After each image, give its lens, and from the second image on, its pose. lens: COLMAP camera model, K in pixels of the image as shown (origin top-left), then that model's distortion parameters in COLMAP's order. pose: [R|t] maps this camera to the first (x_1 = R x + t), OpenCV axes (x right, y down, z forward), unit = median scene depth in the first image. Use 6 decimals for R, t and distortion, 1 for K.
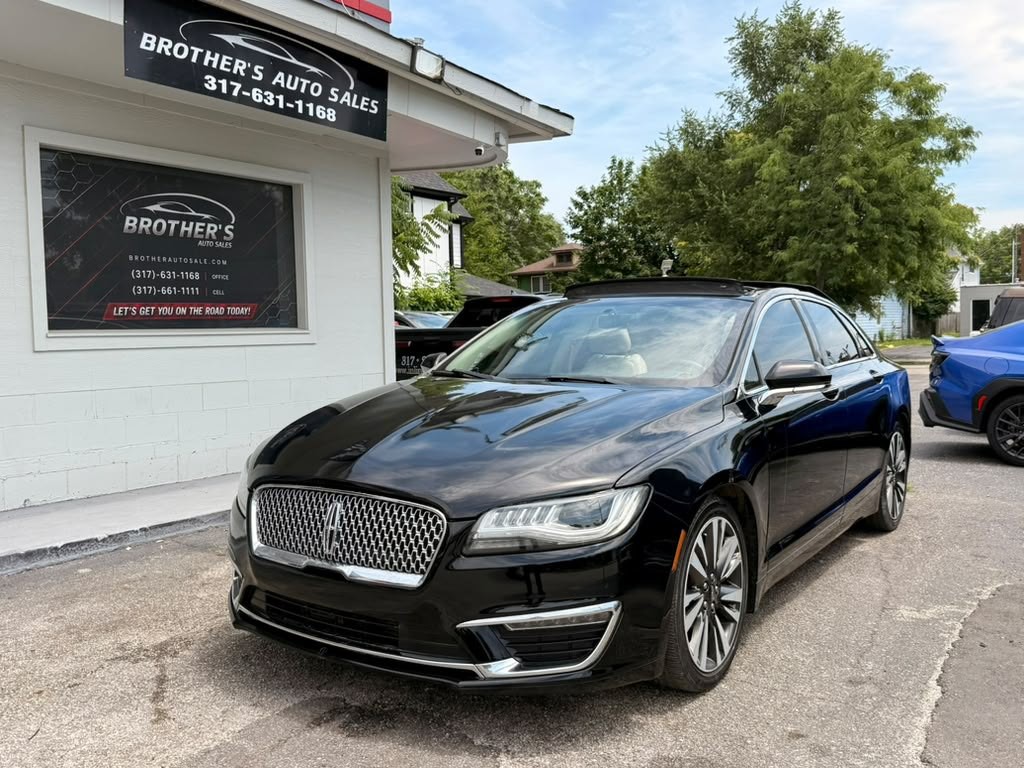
lens RADIAL K [[905.9, 0, 507.5], [0, 905.9, 383.2], [0, 0, 1]] dist [0.153500, -0.344857]
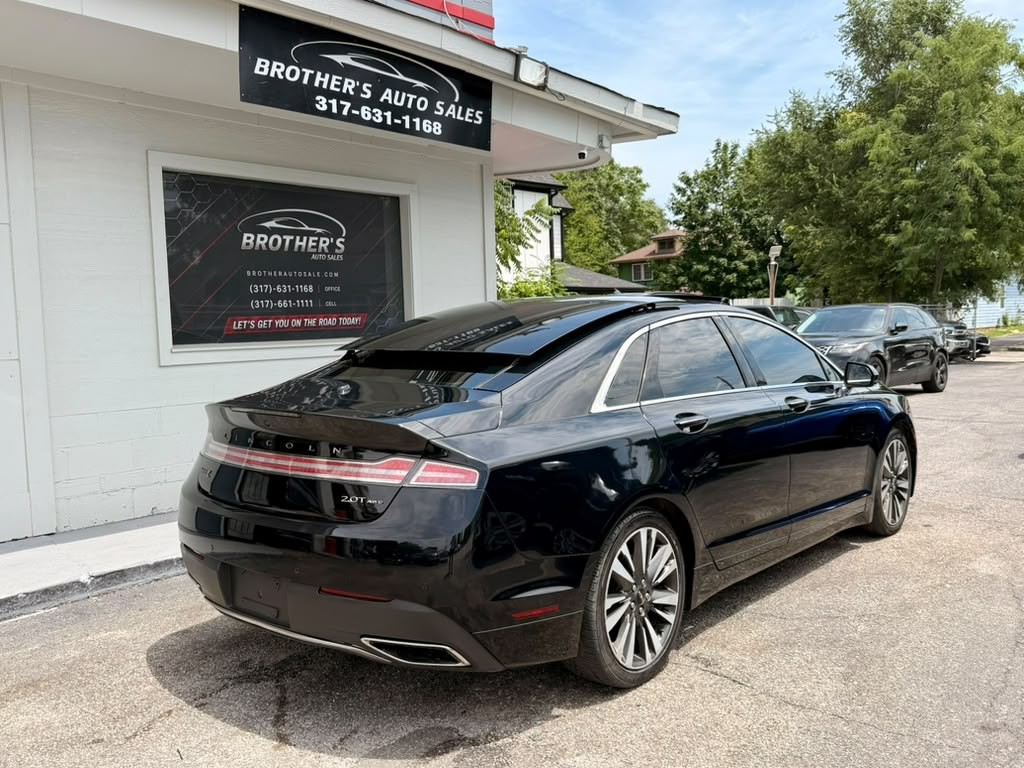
lens RADIAL K [[900.0, 0, 508.9], [0, 900.0, 382.7], [0, 0, 1]] dist [0.171489, -0.372251]
pose [[0.994014, -0.005144, -0.109131, -0.004492], [0.006710, 0.999880, 0.013984, -0.023080], [0.109046, -0.014633, 0.993929, 0.005296]]
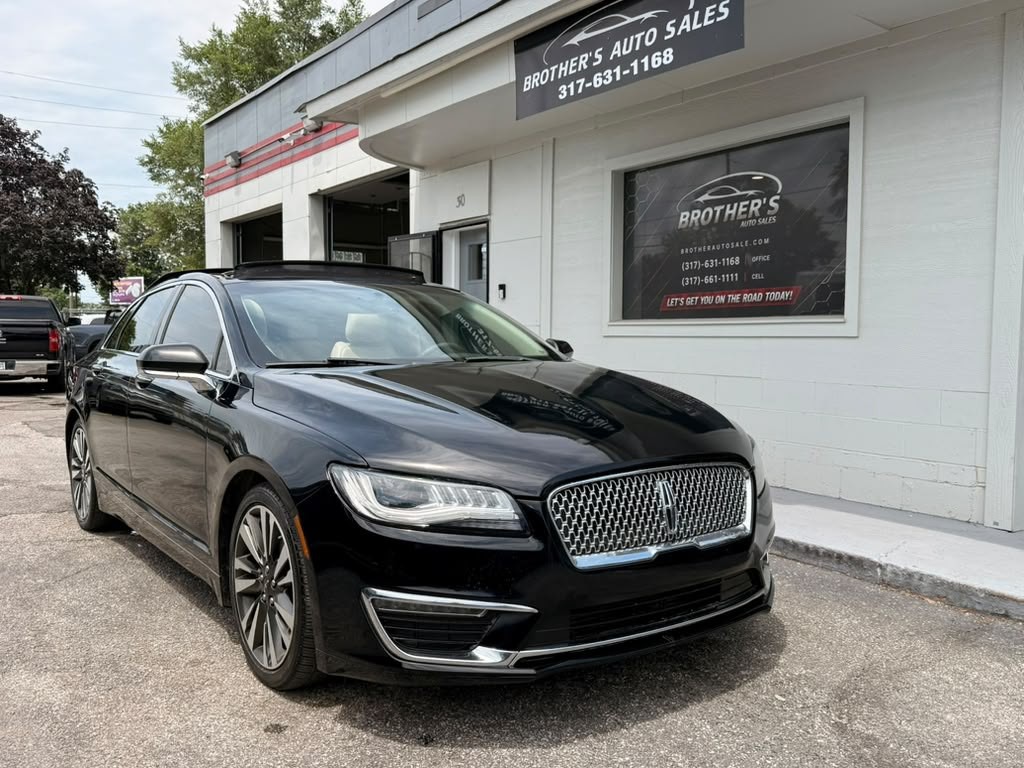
lens RADIAL K [[902.3, 0, 514.0], [0, 902.3, 386.9], [0, 0, 1]] dist [0.135966, -0.270460]
pose [[-0.330872, 0.065386, -0.941408, 0.599397], [-0.054497, 0.994608, 0.088235, -0.057813], [0.942101, 0.080499, -0.325525, 1.077835]]
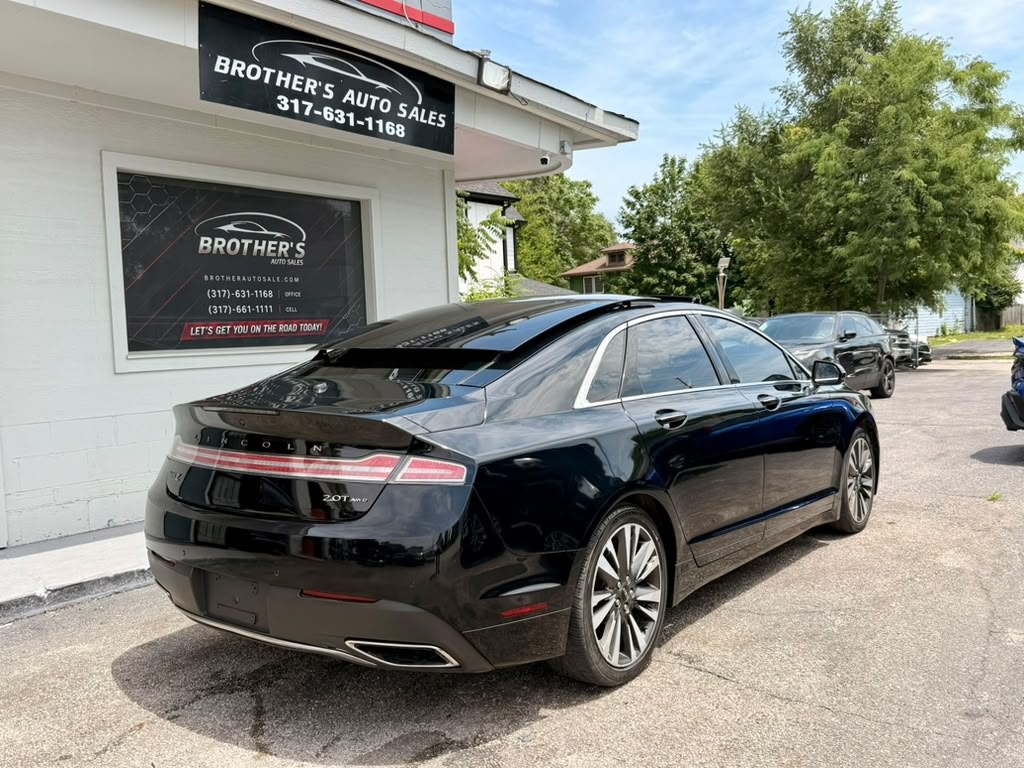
lens RADIAL K [[902.3, 0, 514.0], [0, 902.3, 386.9], [0, 0, 1]] dist [0.135966, -0.270460]
pose [[0.998634, -0.016406, -0.049615, -0.021747], [0.016612, 0.999855, 0.003735, -0.013466], [0.049547, -0.004555, 0.998761, 0.011616]]
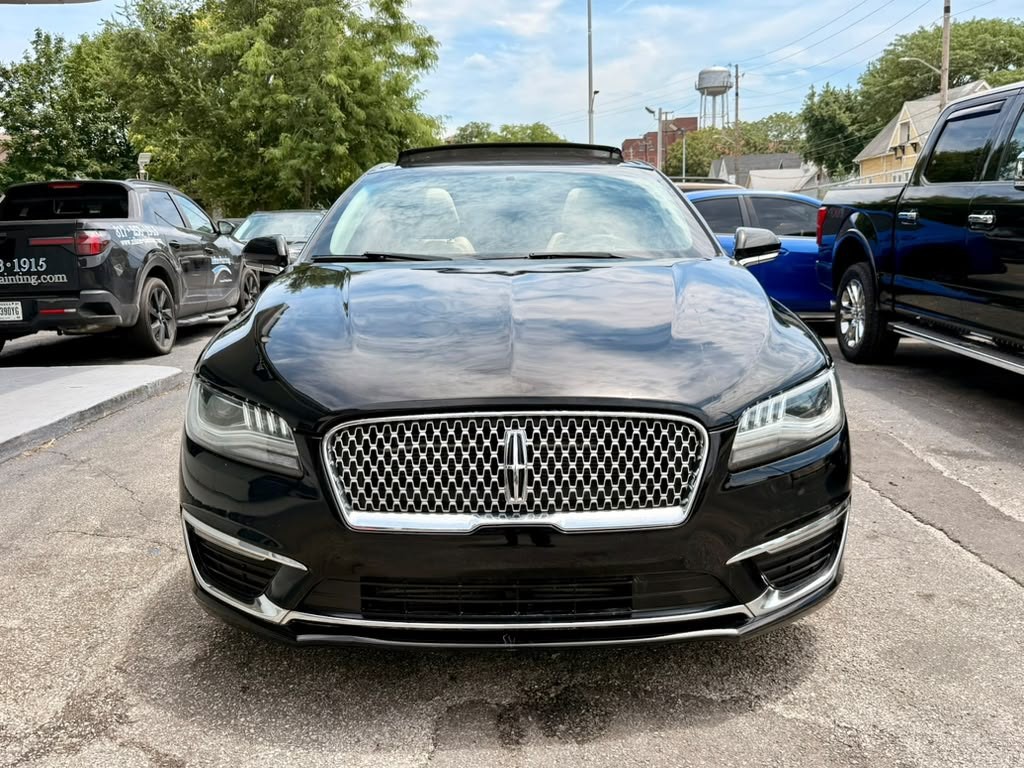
lens RADIAL K [[915.2, 0, 513.5], [0, 915.2, 380.4], [0, 0, 1]] dist [0.063232, -0.114419]
pose [[0.820214, -0.104055, 0.562513, -0.241875], [0.049251, 0.992511, 0.111784, 0.007047], [-0.569932, -0.063982, 0.819197, 0.185482]]
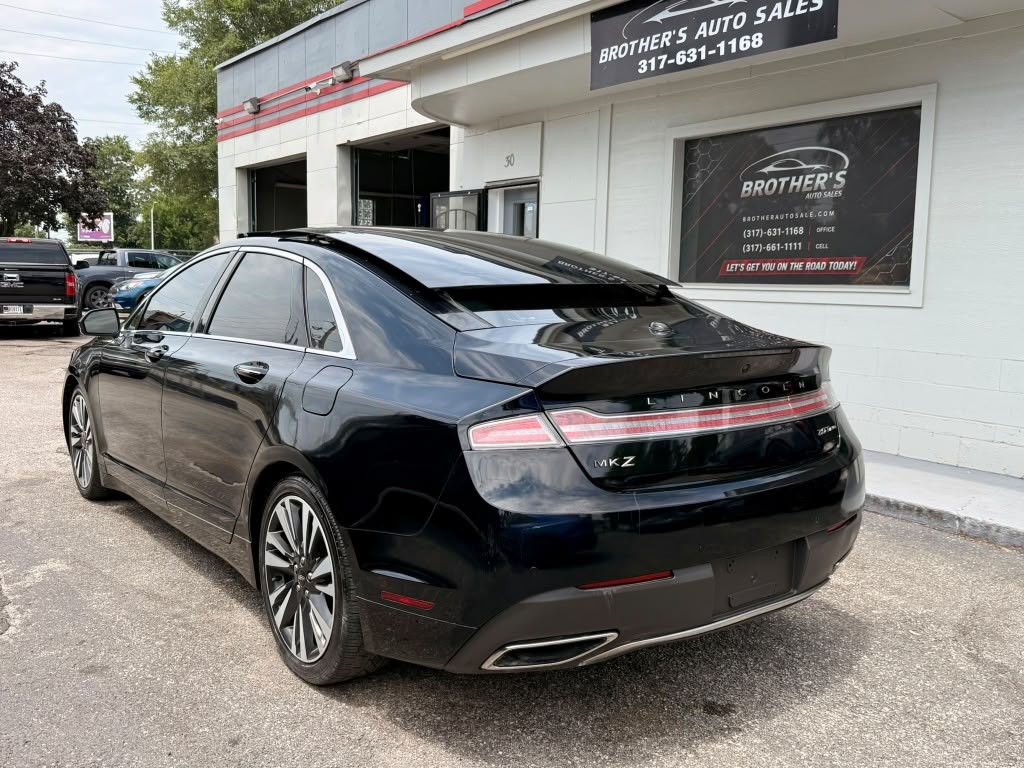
lens RADIAL K [[915.2, 0, 513.5], [0, 915.2, 380.4], [0, 0, 1]] dist [0.063232, -0.114419]
pose [[-0.300787, 0.114051, -0.946847, 0.691604], [-0.069650, 0.987545, 0.141080, -0.074775], [0.951145, 0.108383, -0.289097, 0.991813]]
